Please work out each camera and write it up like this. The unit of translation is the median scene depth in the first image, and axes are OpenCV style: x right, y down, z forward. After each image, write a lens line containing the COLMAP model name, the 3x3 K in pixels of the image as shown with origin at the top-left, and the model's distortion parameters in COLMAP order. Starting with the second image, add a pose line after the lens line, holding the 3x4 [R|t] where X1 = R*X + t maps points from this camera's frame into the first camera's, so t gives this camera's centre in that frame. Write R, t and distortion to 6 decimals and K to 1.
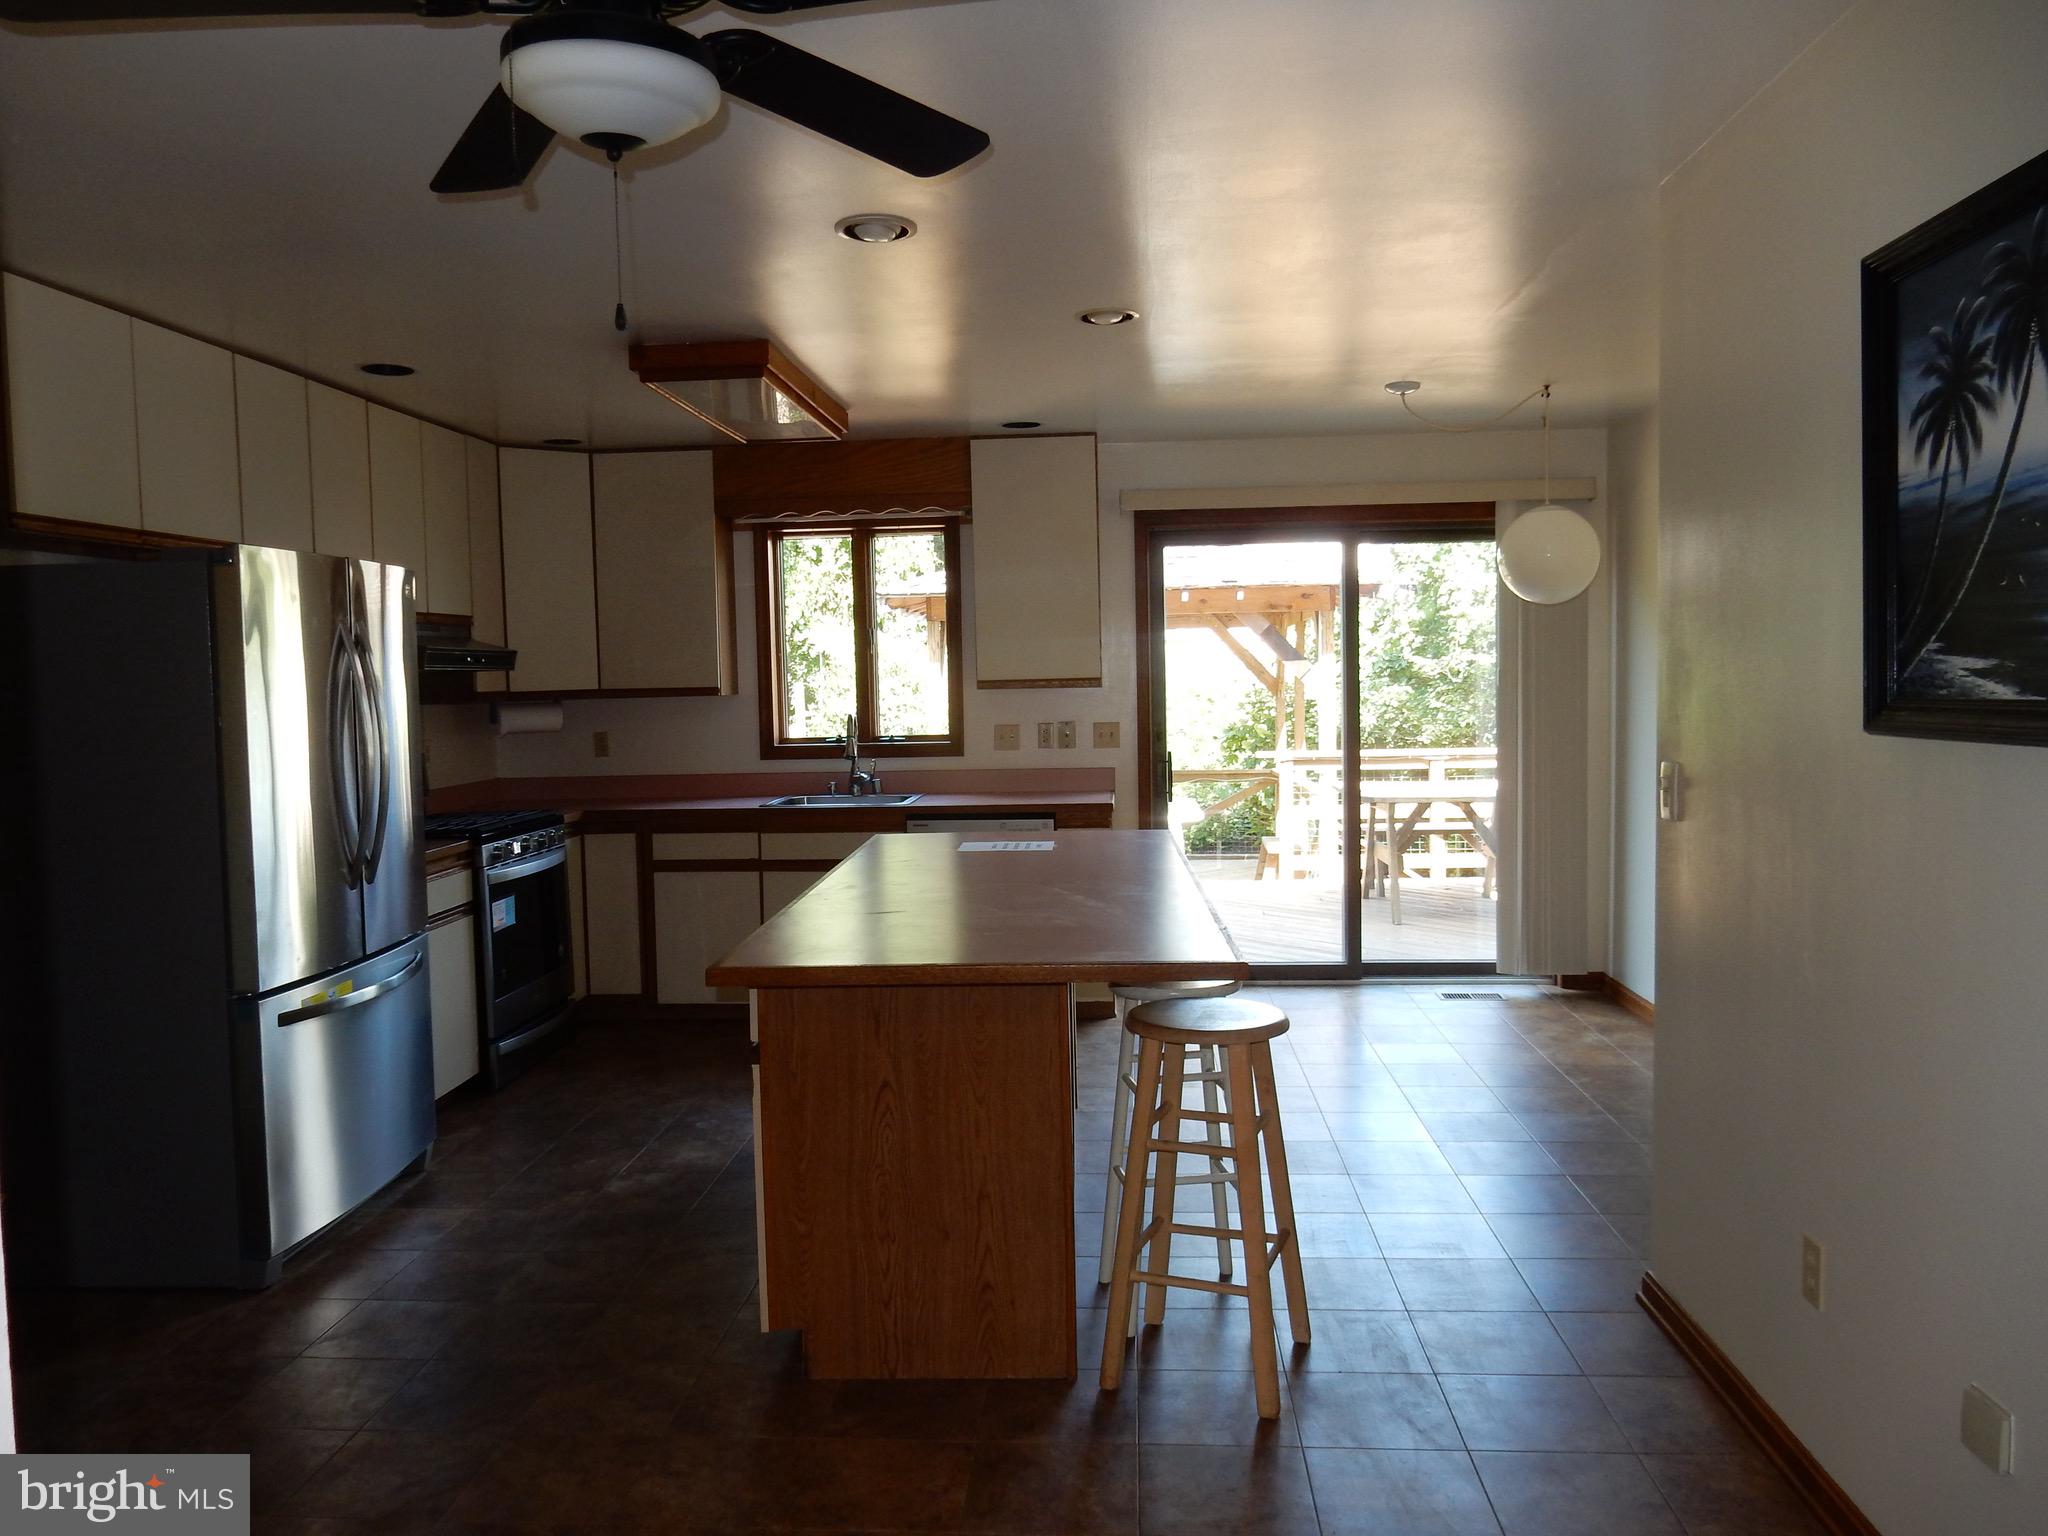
lens RADIAL K [[1529.0, 0, 1024.0], [0, 1529.0, 768.0], [0, 0, 1]] dist [-0.000502, -0.005141]
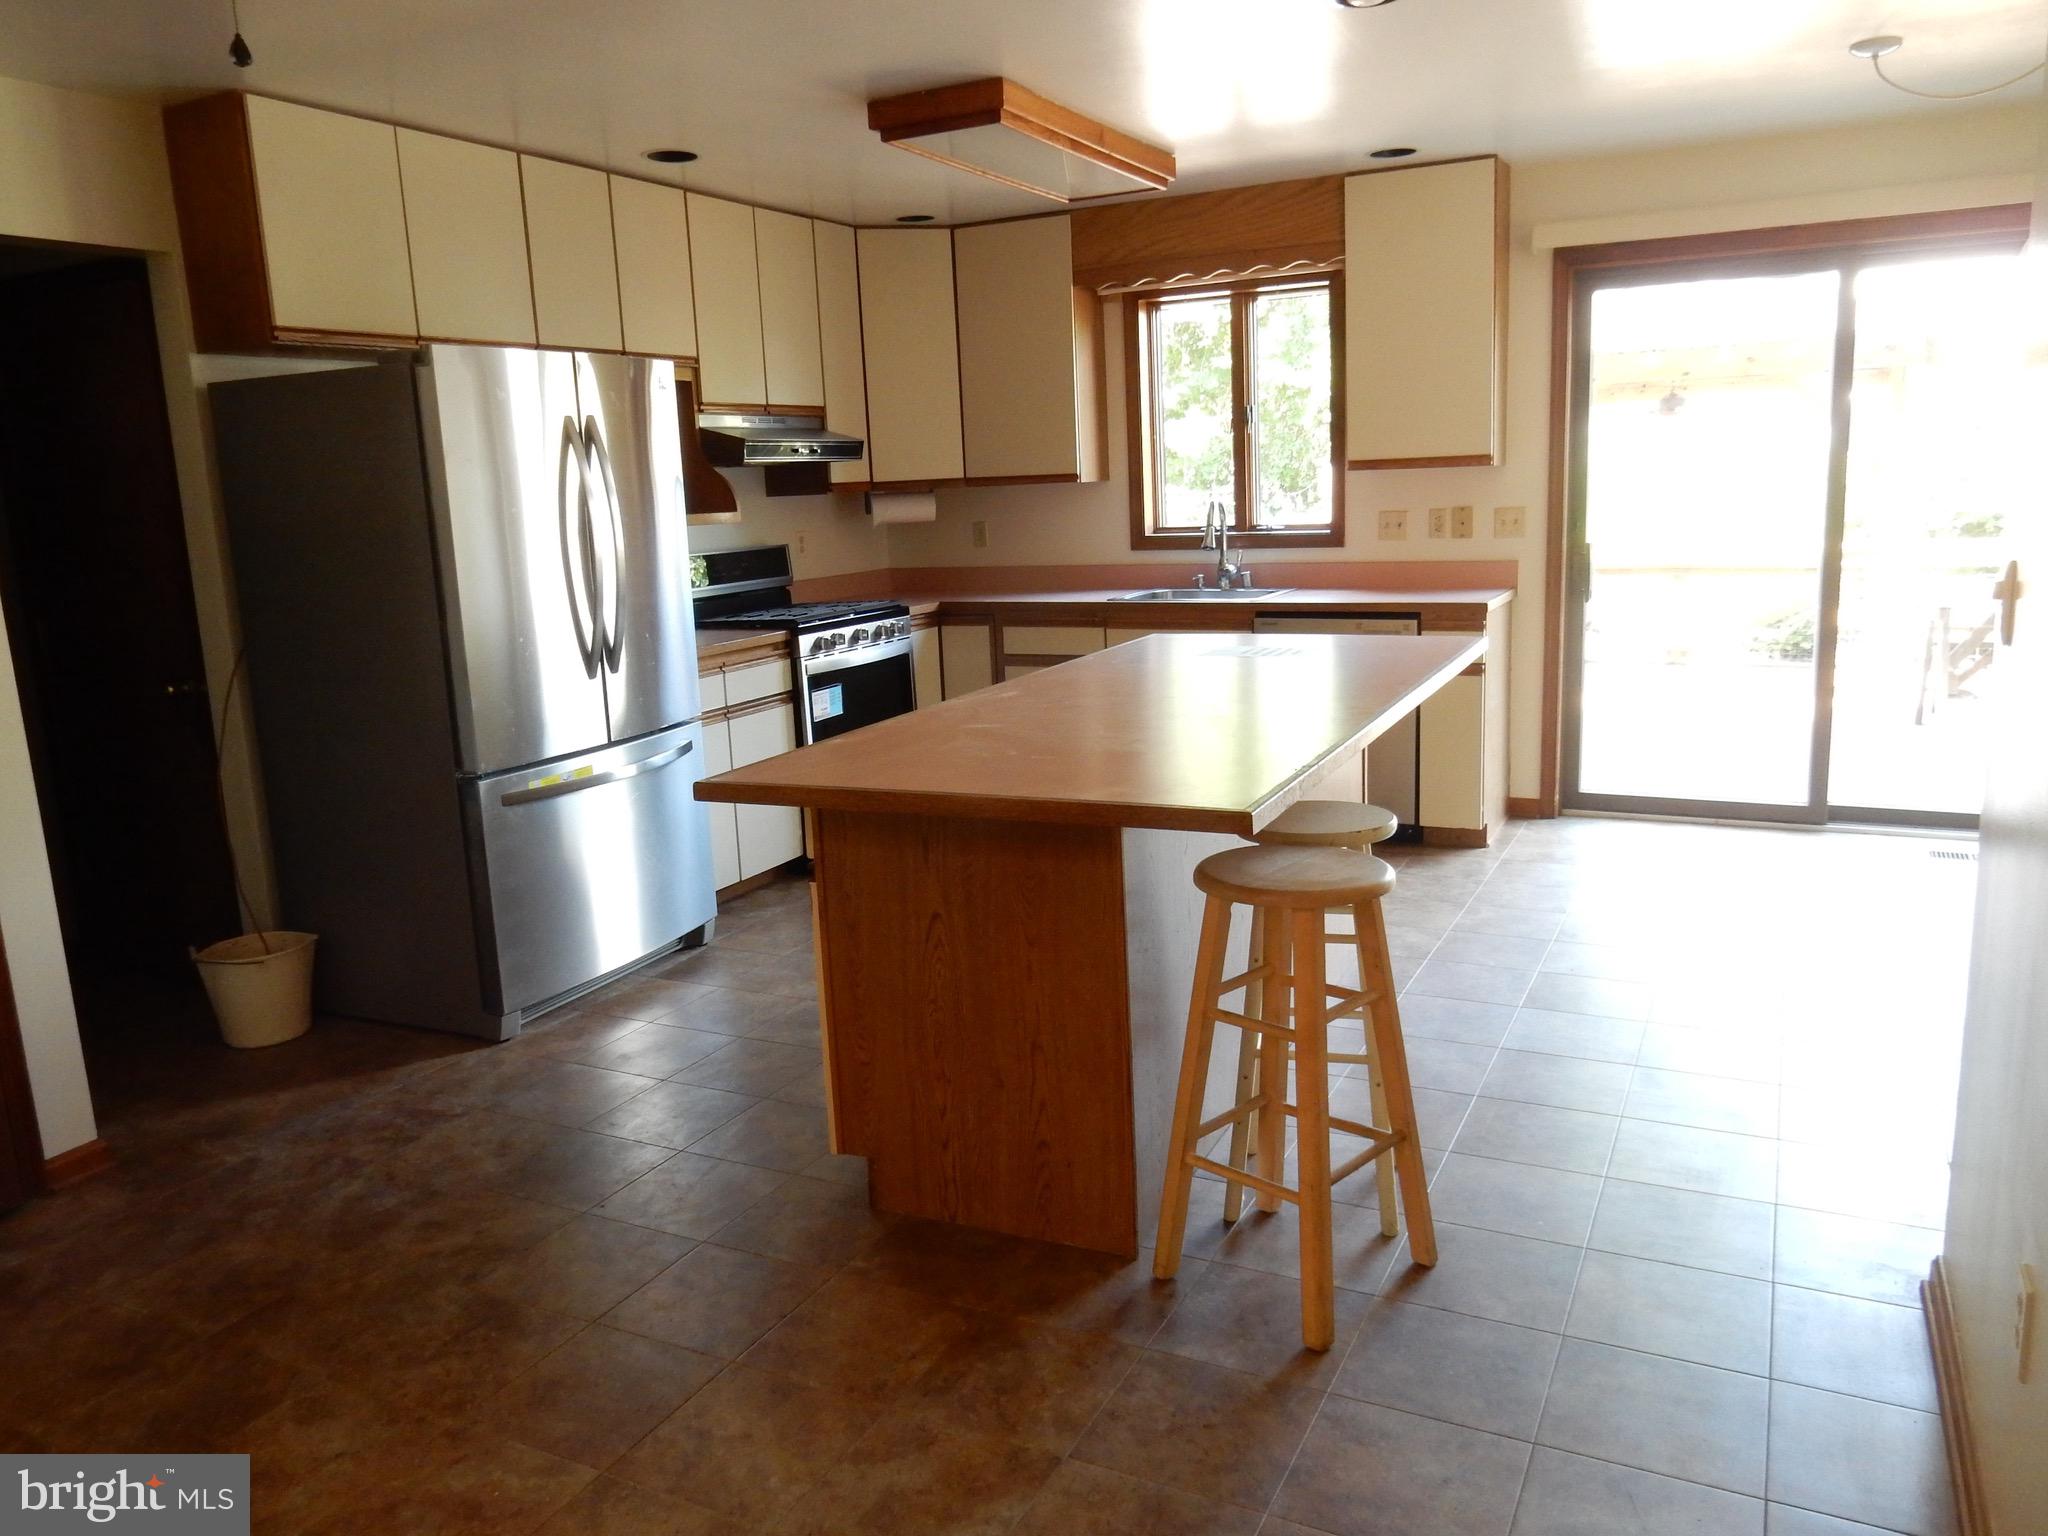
lens RADIAL K [[1529.0, 0, 1024.0], [0, 1529.0, 768.0], [0, 0, 1]] dist [-0.000502, -0.005141]
pose [[0.916457, 0.057506, -0.395980, 0.162738], [-0.001848, 0.990216, 0.139528, -0.004310], [0.400130, -0.127140, 0.907597, 0.104996]]
